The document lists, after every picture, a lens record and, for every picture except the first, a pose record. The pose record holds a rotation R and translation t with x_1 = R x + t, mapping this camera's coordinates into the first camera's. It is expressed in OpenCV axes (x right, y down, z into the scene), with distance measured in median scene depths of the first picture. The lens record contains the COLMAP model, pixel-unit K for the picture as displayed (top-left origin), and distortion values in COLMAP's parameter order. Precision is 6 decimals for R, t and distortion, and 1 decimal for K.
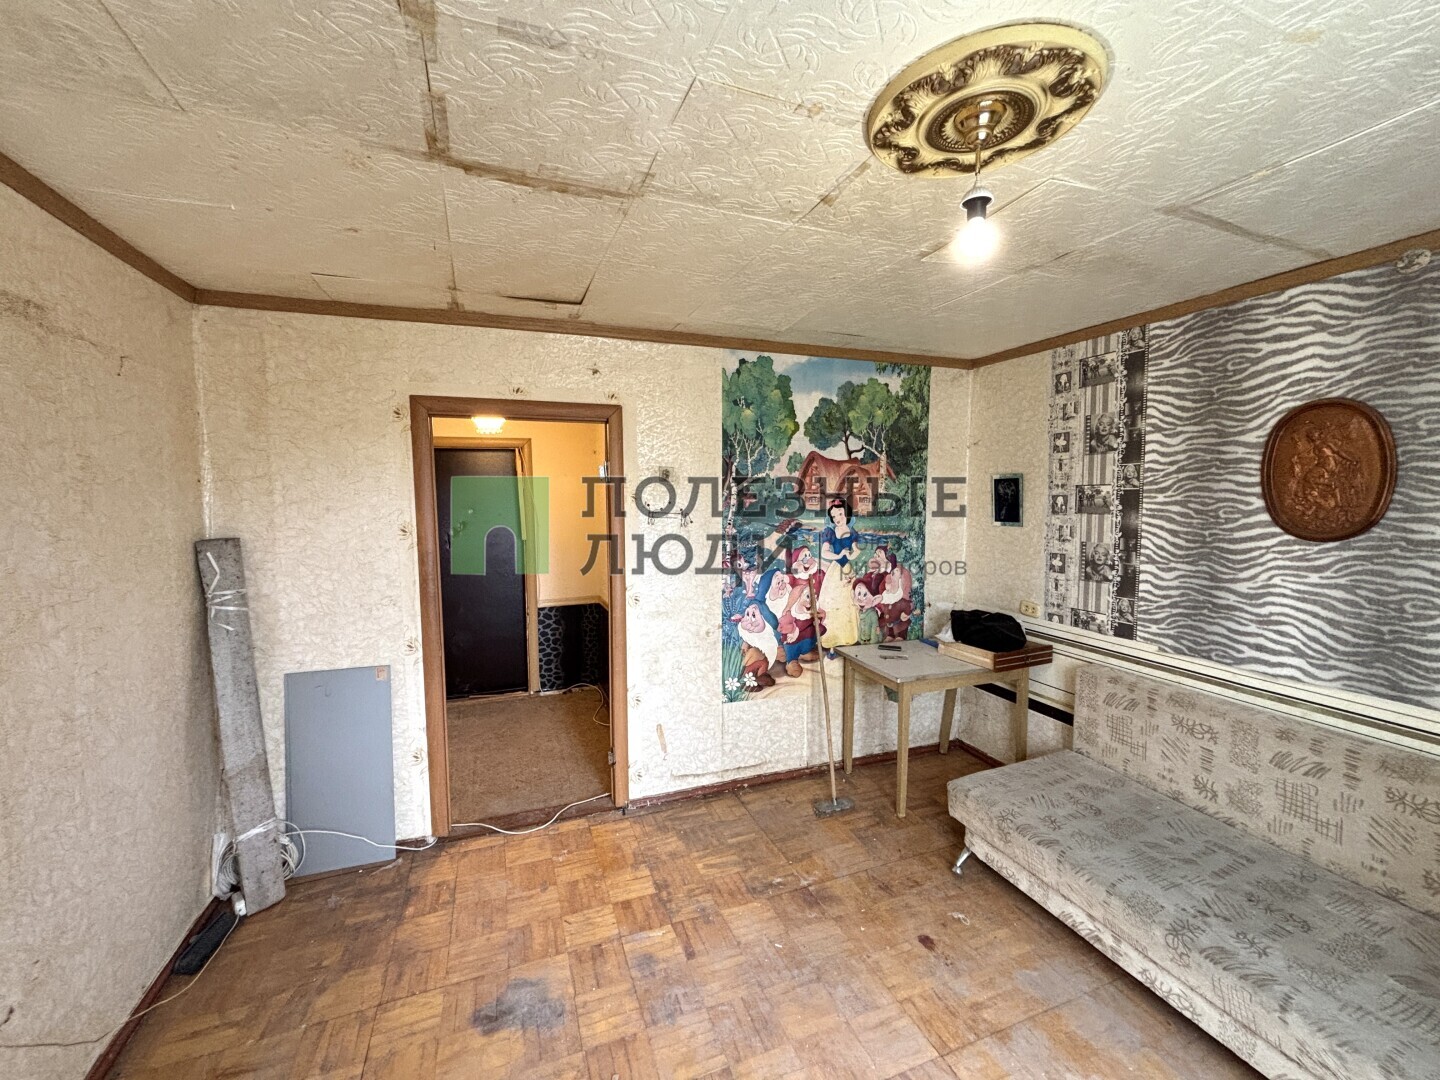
lens RADIAL K [[575.8, 0, 715.9], [0, 575.8, 540.0], [0, 0, 1]] dist [-0.002717, -0.000188]
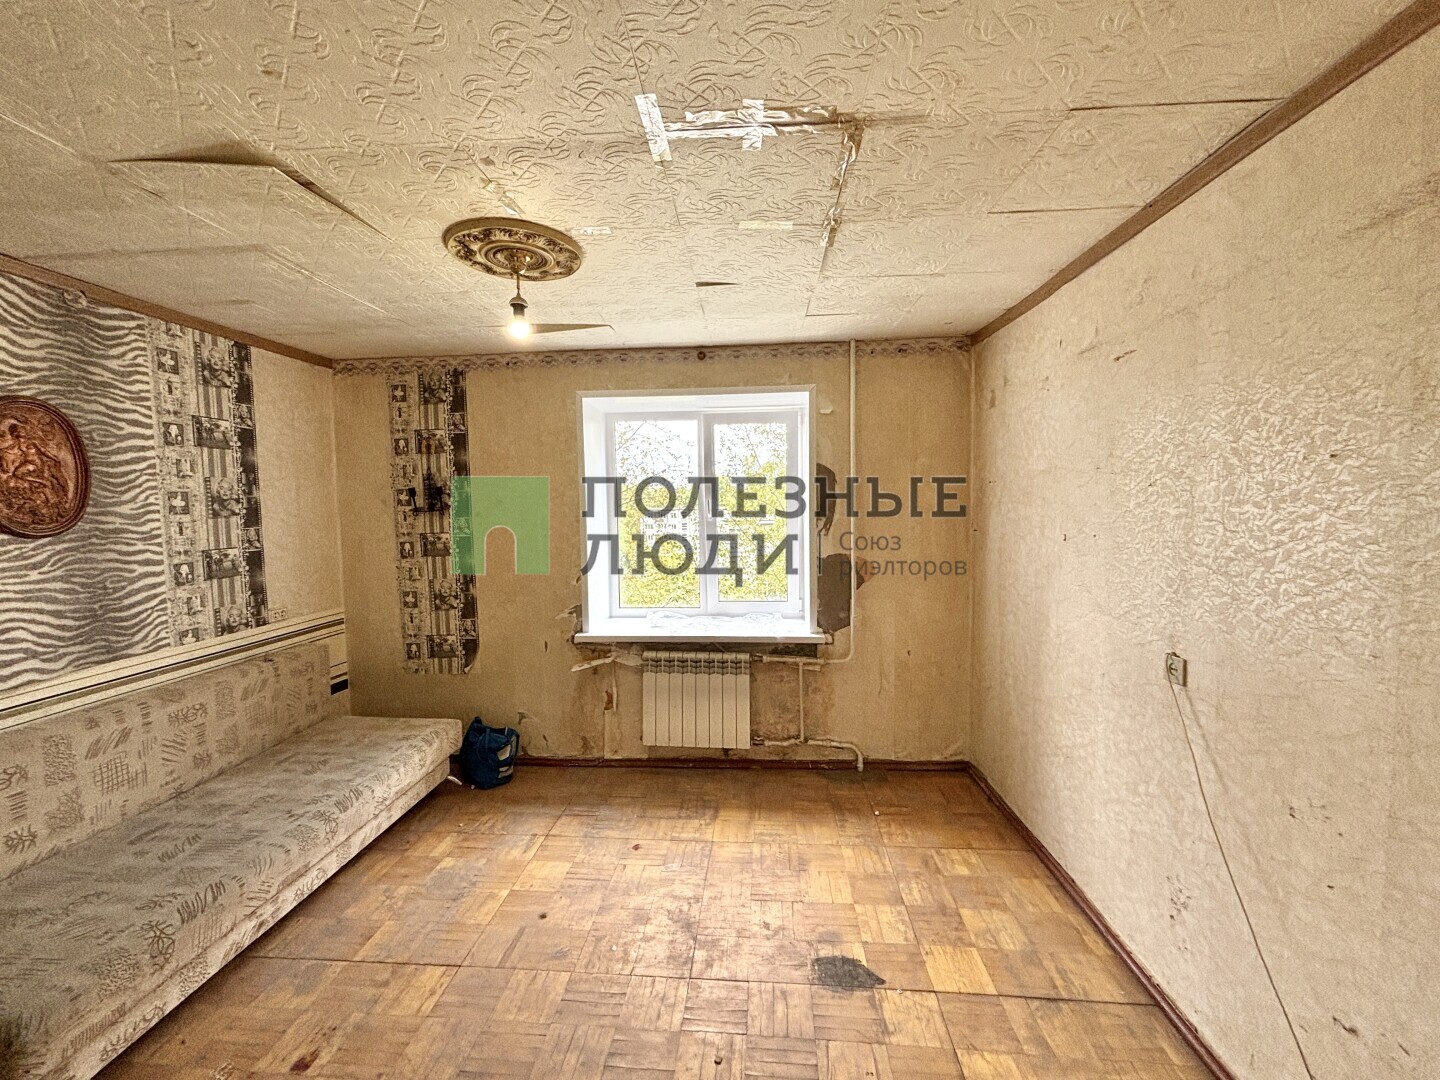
lens RADIAL K [[575.8, 0, 718.7], [0, 575.8, 540.2], [0, 0, 1]] dist [-0.002717, -0.000188]
pose [[-0.904564, -0.011201, 0.426191, -0.328369], [0.048801, 0.990364, 0.129605, -0.046716], [-0.423535, 0.138035, -0.895301, 0.988834]]
